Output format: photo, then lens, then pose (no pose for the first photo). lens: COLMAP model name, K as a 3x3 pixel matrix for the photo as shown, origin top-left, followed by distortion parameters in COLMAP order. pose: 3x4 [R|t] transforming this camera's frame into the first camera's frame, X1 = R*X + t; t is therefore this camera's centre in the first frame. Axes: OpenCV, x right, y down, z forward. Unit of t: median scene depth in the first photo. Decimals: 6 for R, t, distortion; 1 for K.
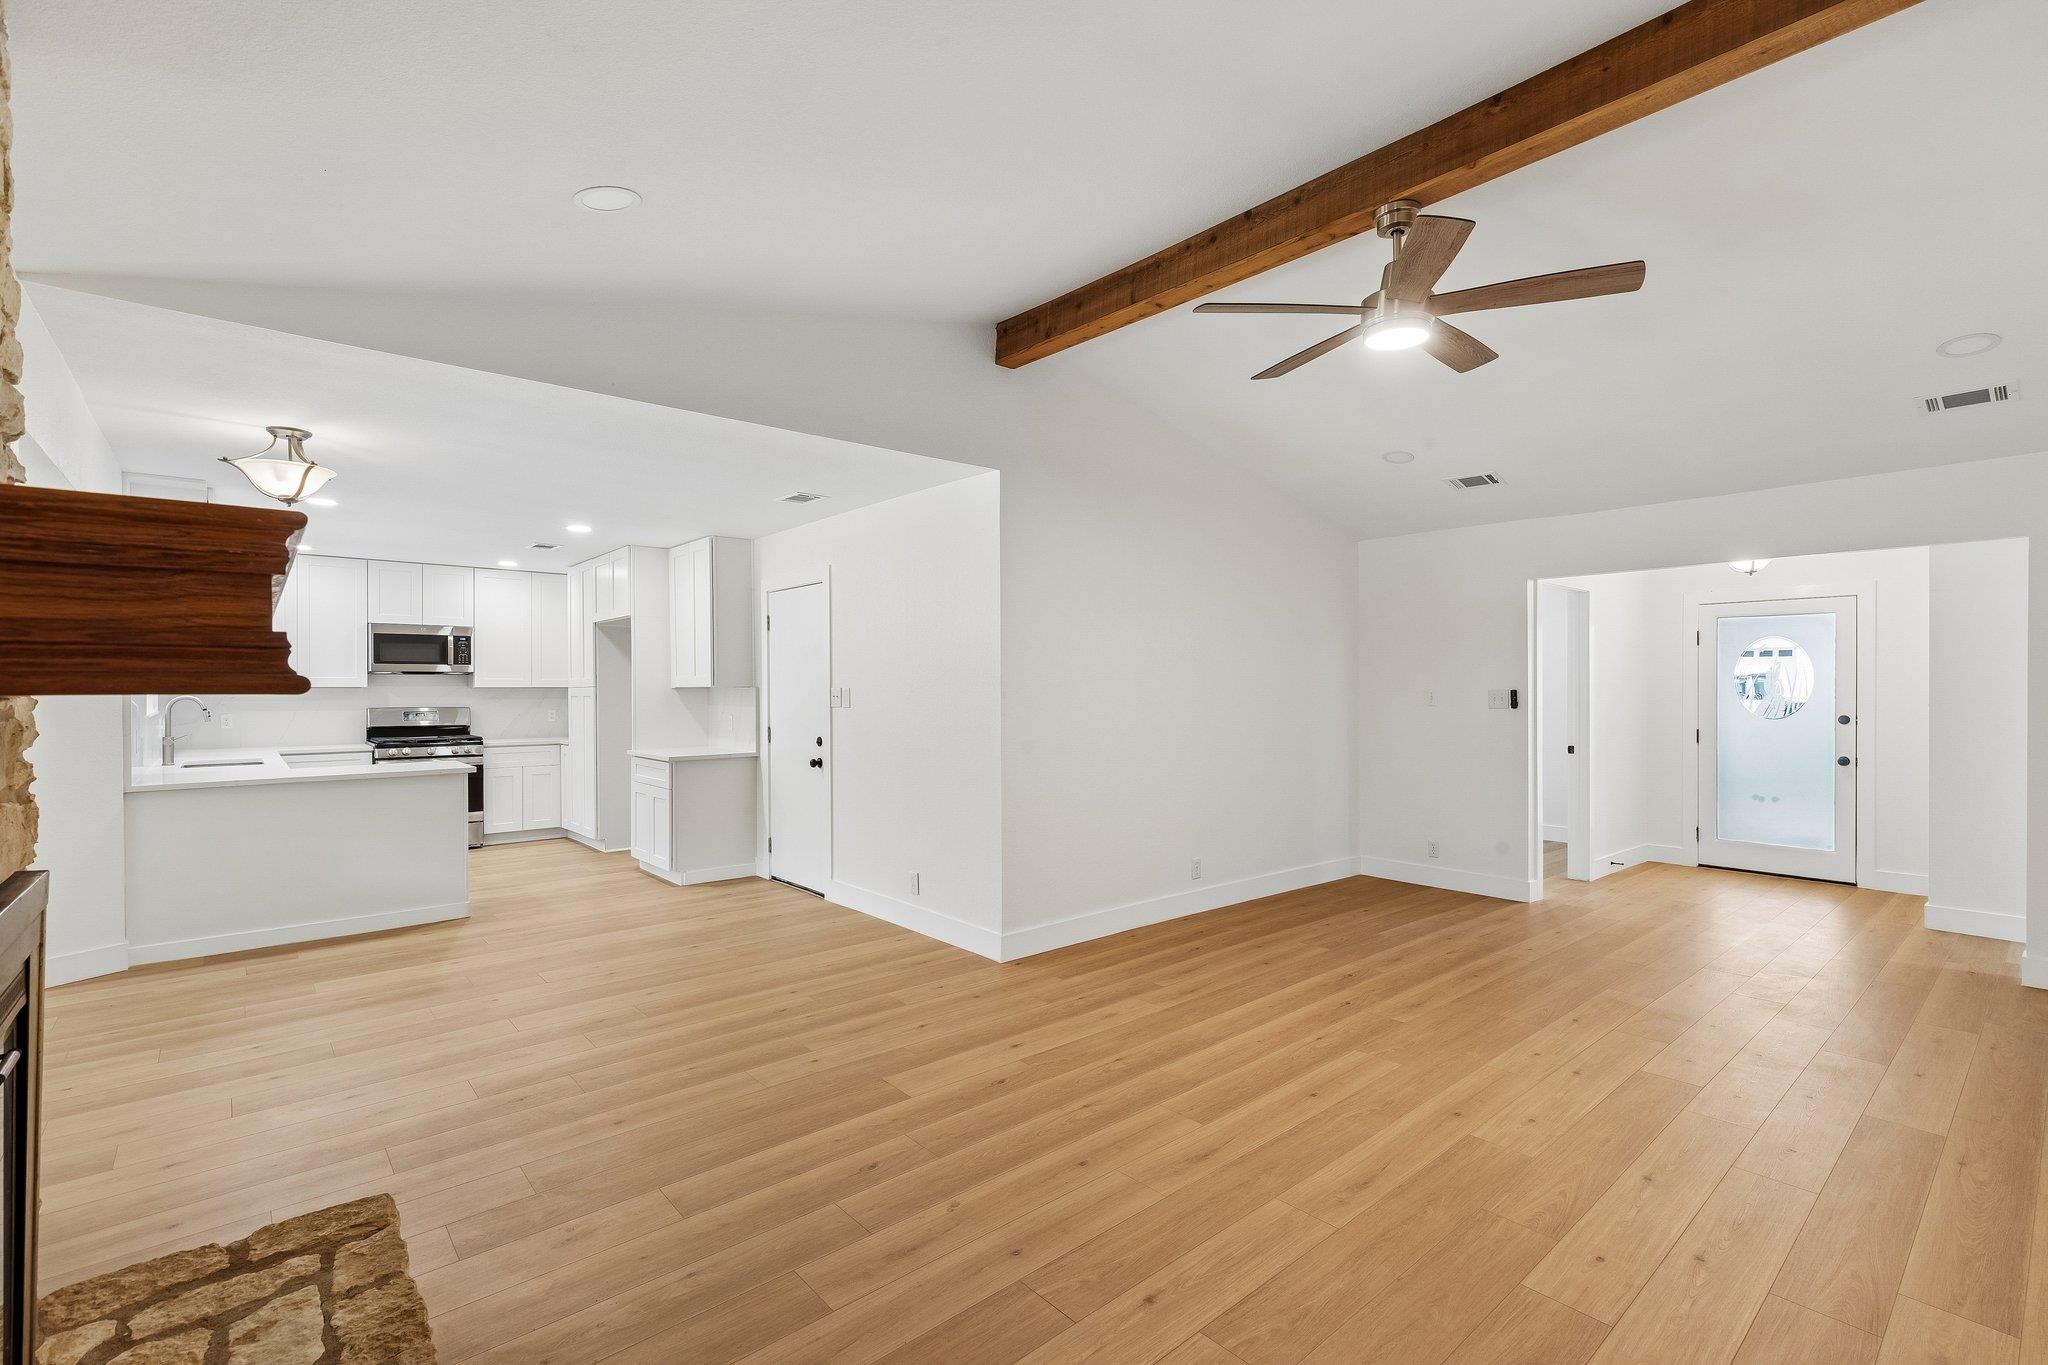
lens RADIAL K [[923.7, 0, 1027.9], [0, 923.7, 688.5], [0, 0, 1]] dist [0.010618, -0.003411]
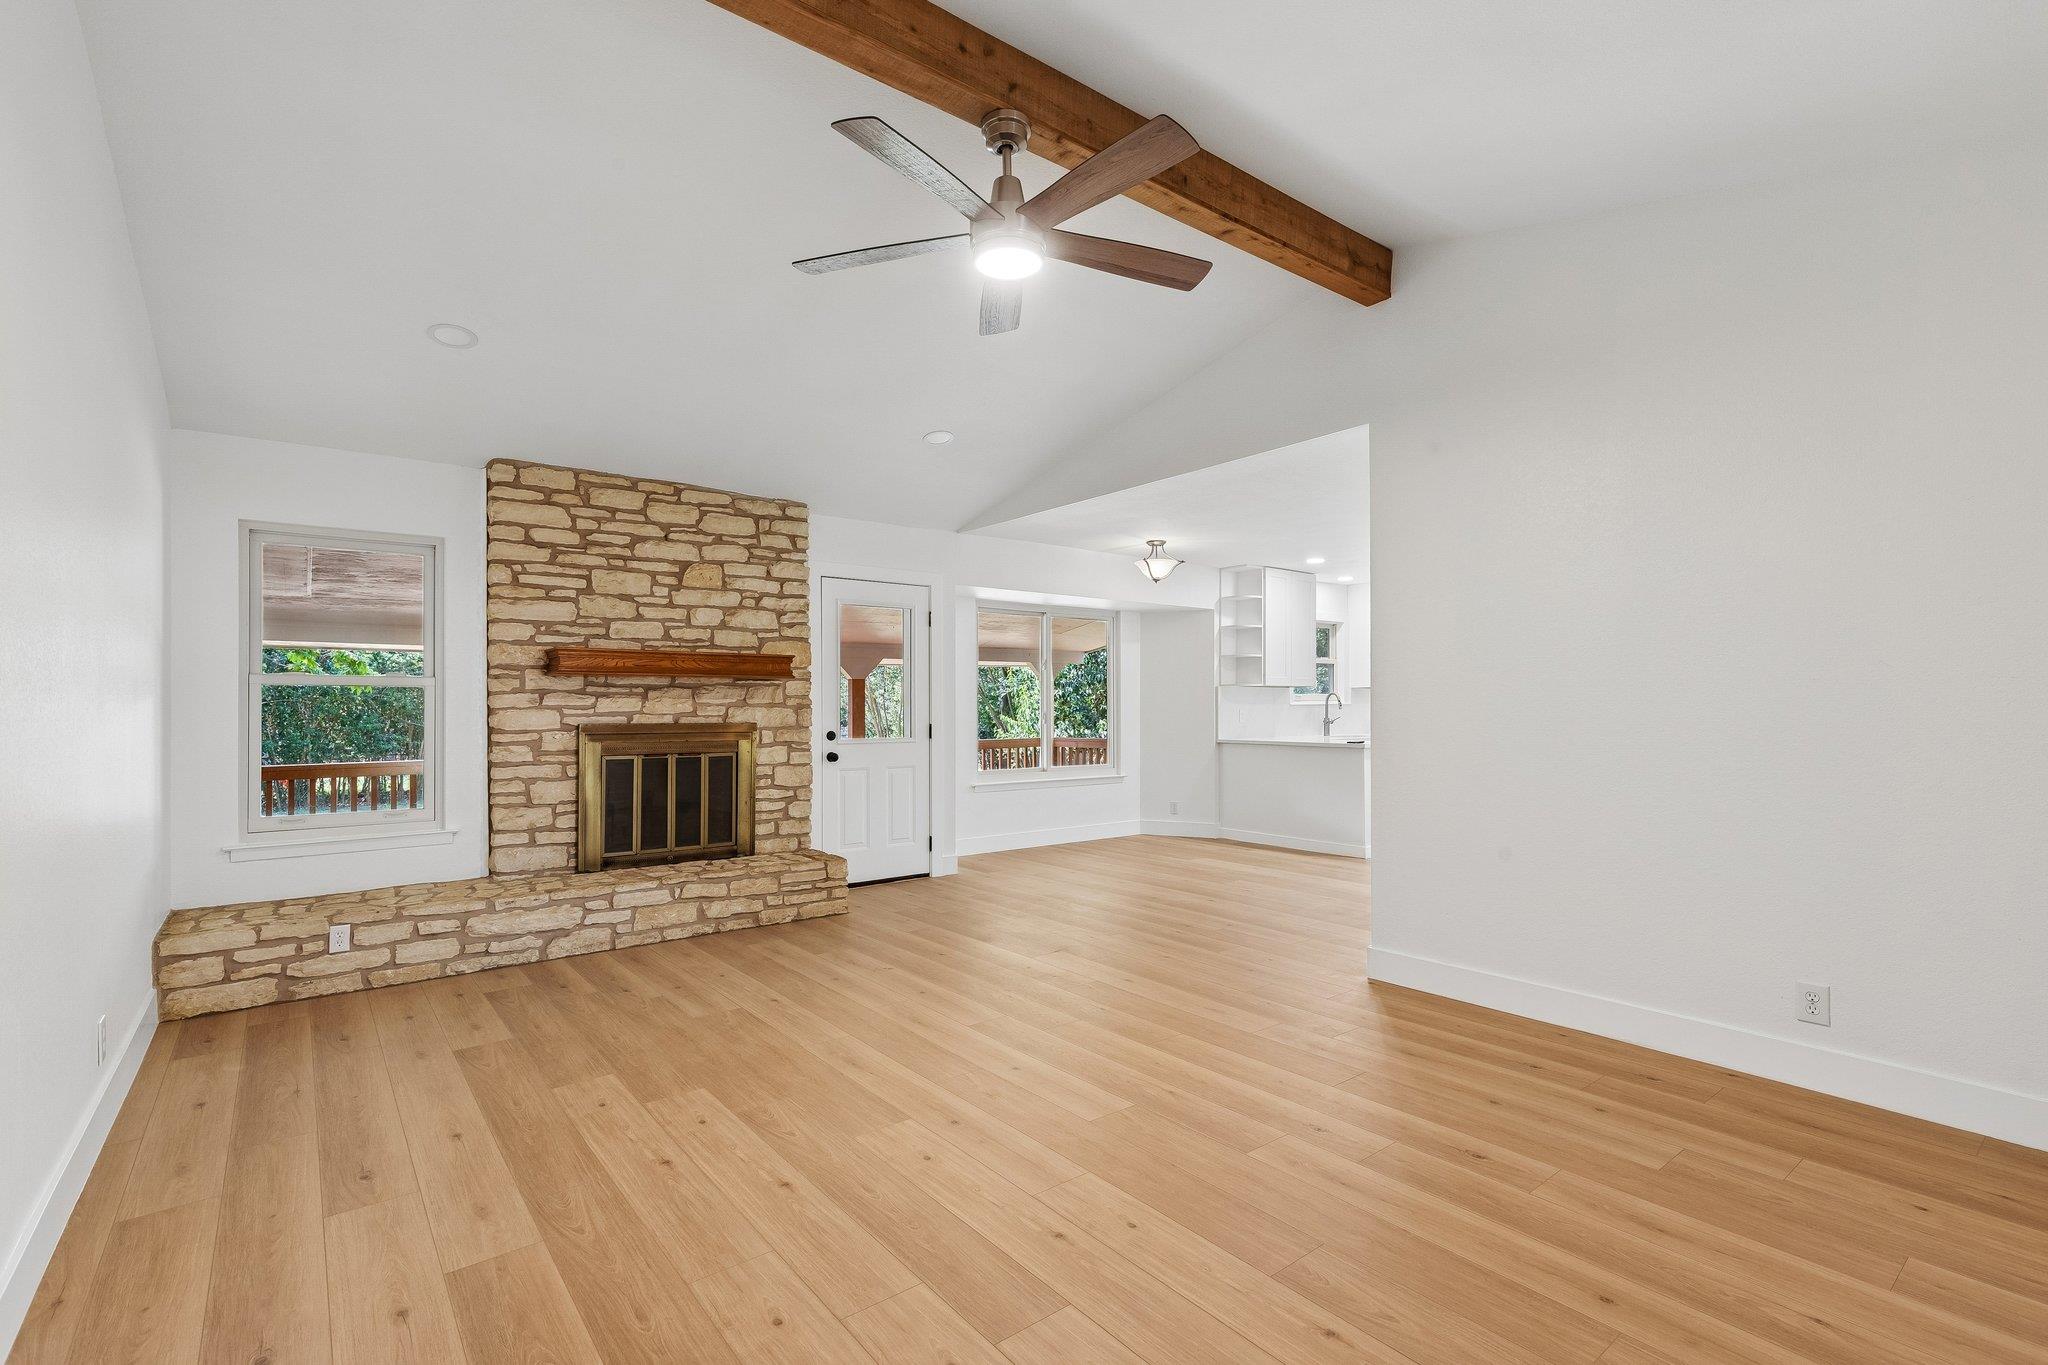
lens RADIAL K [[923.7, 0, 1038.3], [0, 923.7, 702.3], [0, 0, 1]] dist [0.010618, -0.003411]
pose [[-0.036292, -0.001531, -0.999340, 0.905219], [-0.001077, 0.999998, -0.001493, 0.035437], [0.999341, 0.001022, -0.036294, 0.742267]]
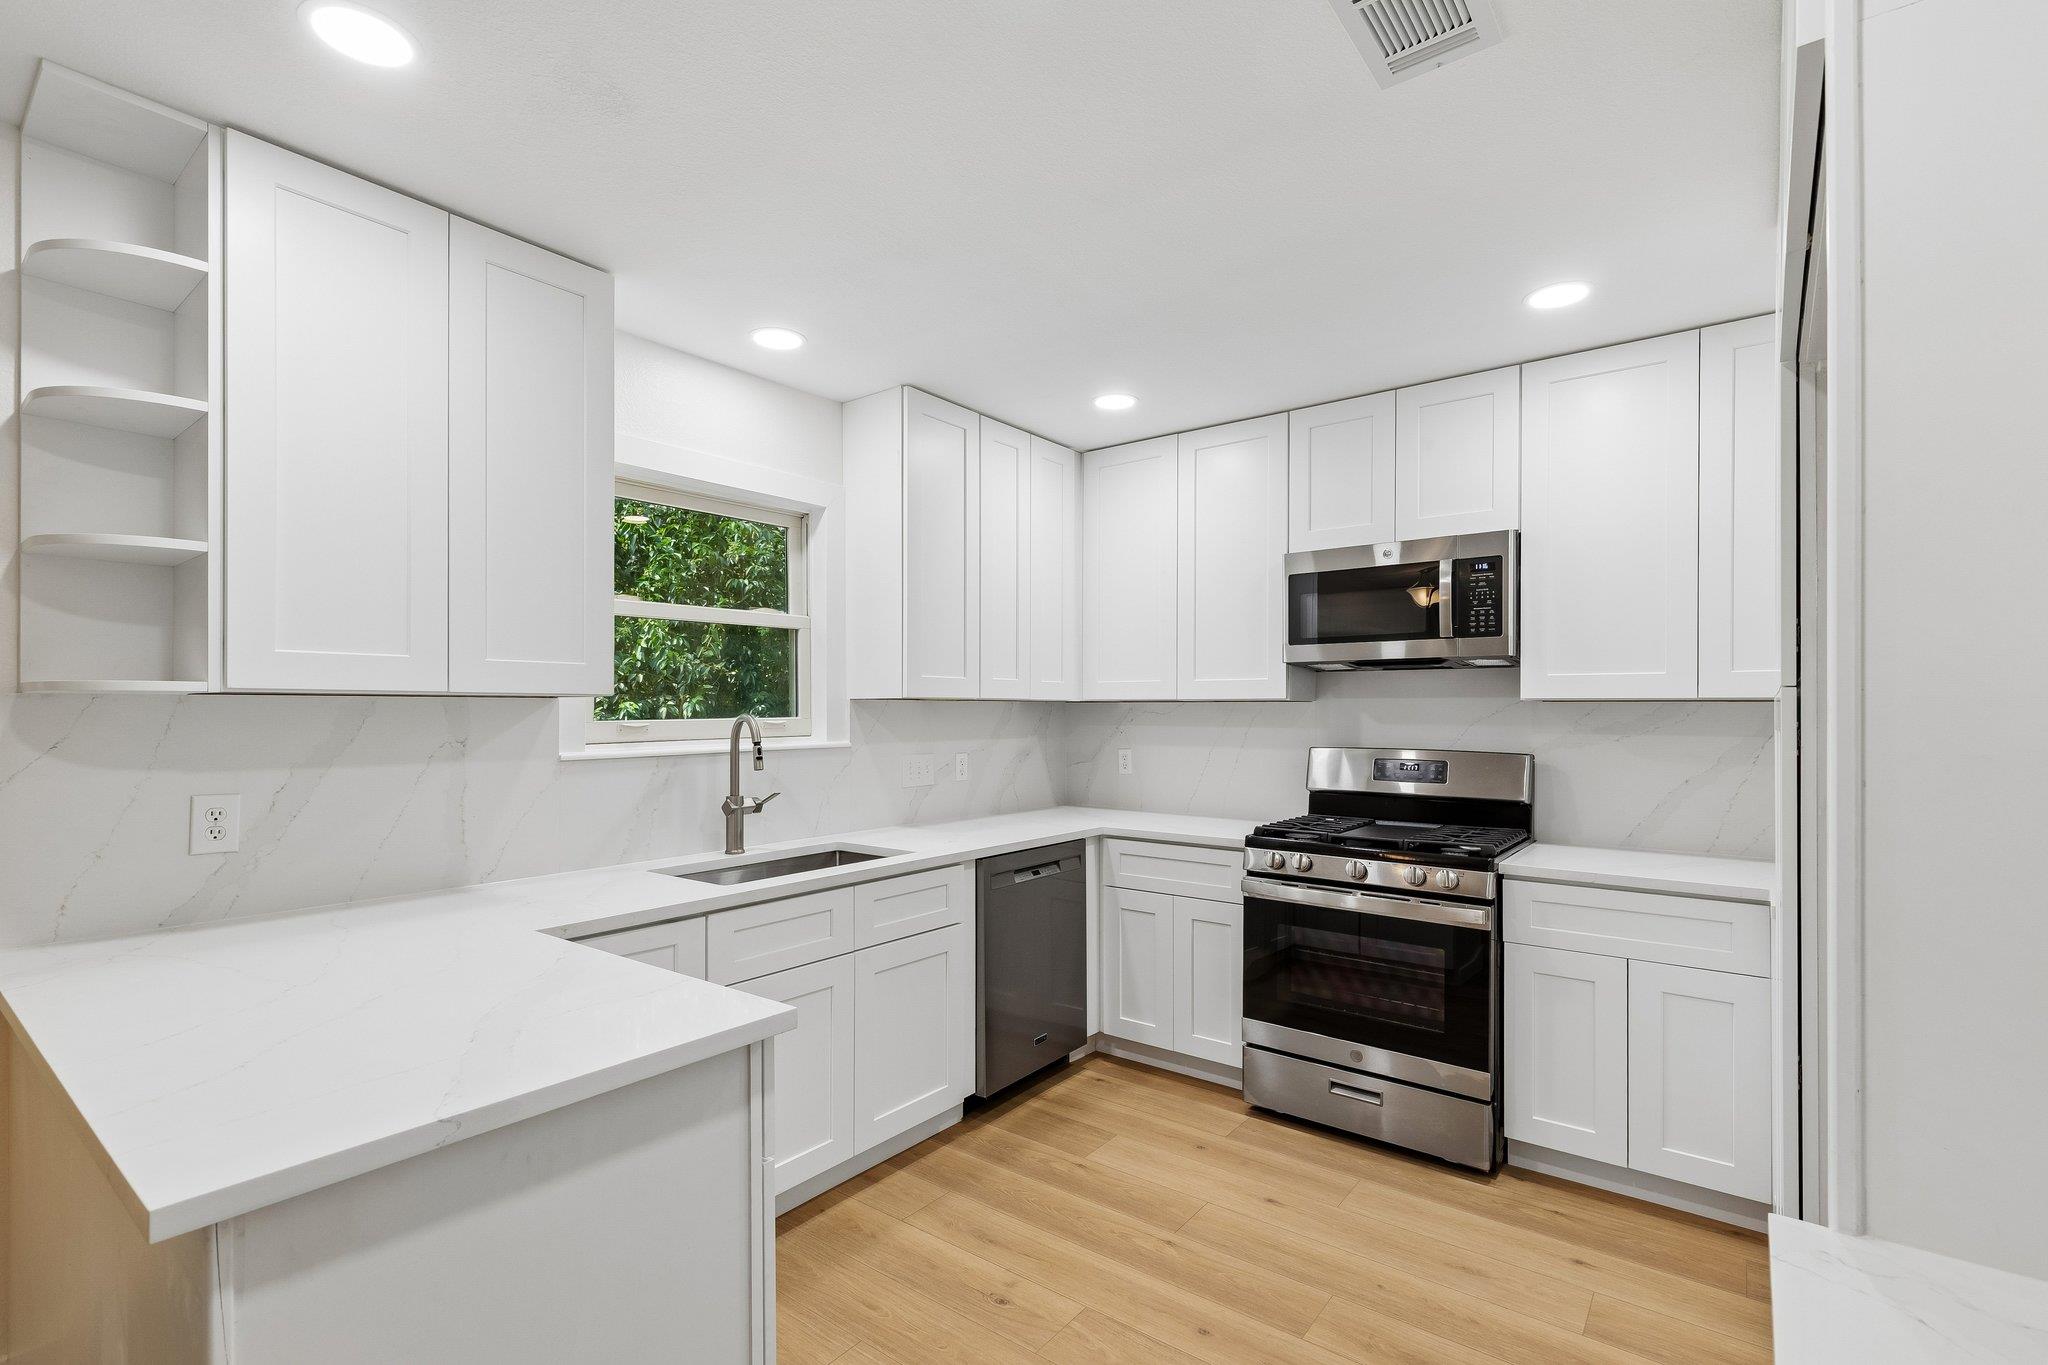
lens RADIAL K [[923.7, 0, 1025.7], [0, 923.7, 714.3], [0, 0, 1]] dist [0.010618, -0.003411]
pose [[0.197973, 0.001999, -0.980206, -0.535153], [-0.000051, 0.999998, 0.002029, 0.007886], [0.980208, -0.000352, 0.197972, 1.394066]]
